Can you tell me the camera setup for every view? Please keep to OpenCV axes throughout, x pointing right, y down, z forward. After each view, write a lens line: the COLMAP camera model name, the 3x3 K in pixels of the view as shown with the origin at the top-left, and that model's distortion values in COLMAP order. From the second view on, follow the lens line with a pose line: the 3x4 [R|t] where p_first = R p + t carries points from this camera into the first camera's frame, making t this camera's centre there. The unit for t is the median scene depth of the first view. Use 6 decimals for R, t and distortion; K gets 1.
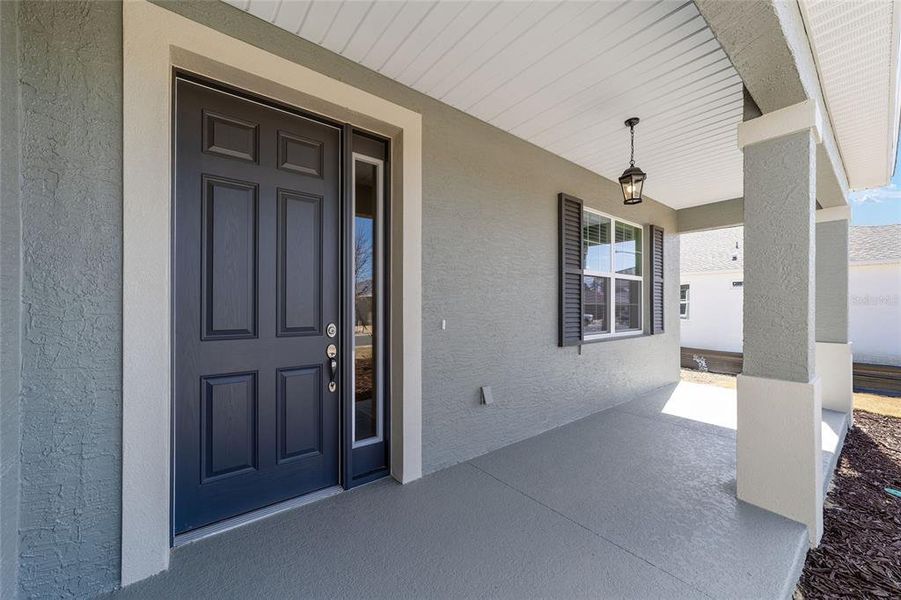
lens RADIAL K [[345.0, 0, 450.5], [0, 345.0, 300.0], [0, 0, 1]] dist [-0.006789, 0.000102]
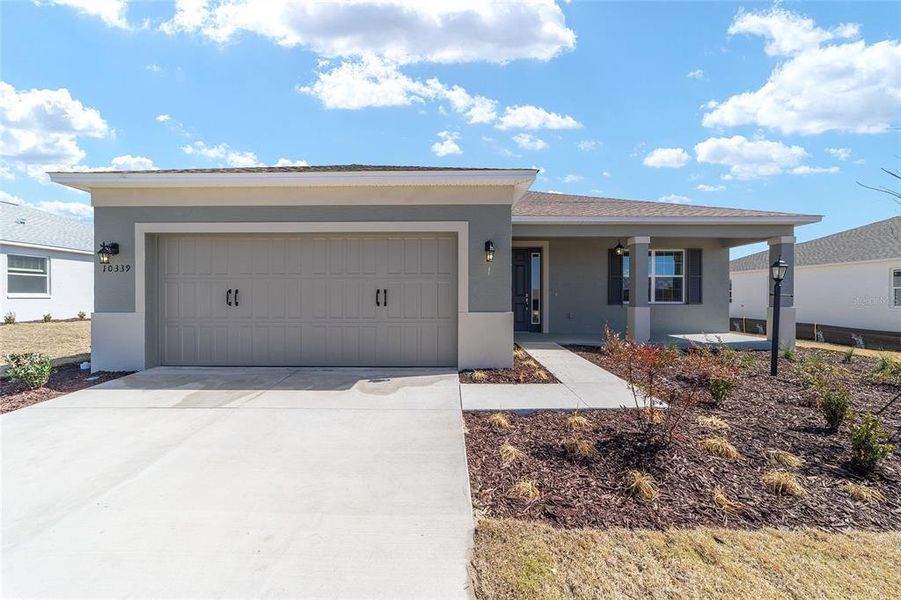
lens RADIAL K [[345.0, 0, 450.5], [0, 345.0, 300.0], [0, 0, 1]] dist [-0.006789, 0.000102]
pose [[0.789267, -0.004253, -0.614036, 1.401440], [0.011601, 0.999901, 0.007985, 0.088302], [0.613941, -0.013426, 0.789238, -2.712630]]
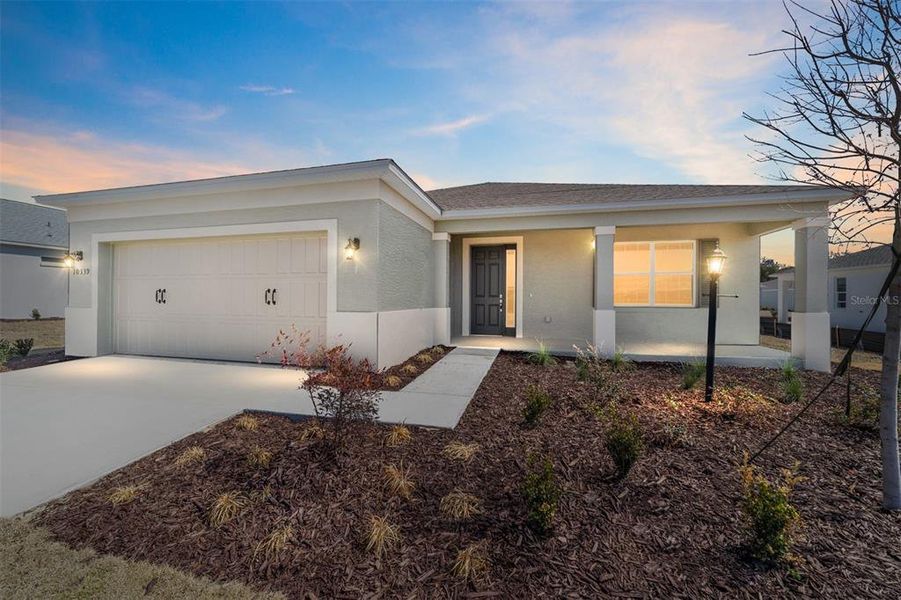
lens RADIAL K [[345.0, 0, 450.5], [0, 345.0, 300.0], [0, 0, 1]] dist [-0.006789, 0.000102]
pose [[0.615678, -0.001748, -0.787996, 2.203238], [0.005239, 0.999985, 0.001875, 0.109408], [0.787981, -0.005283, 0.615678, -1.738563]]
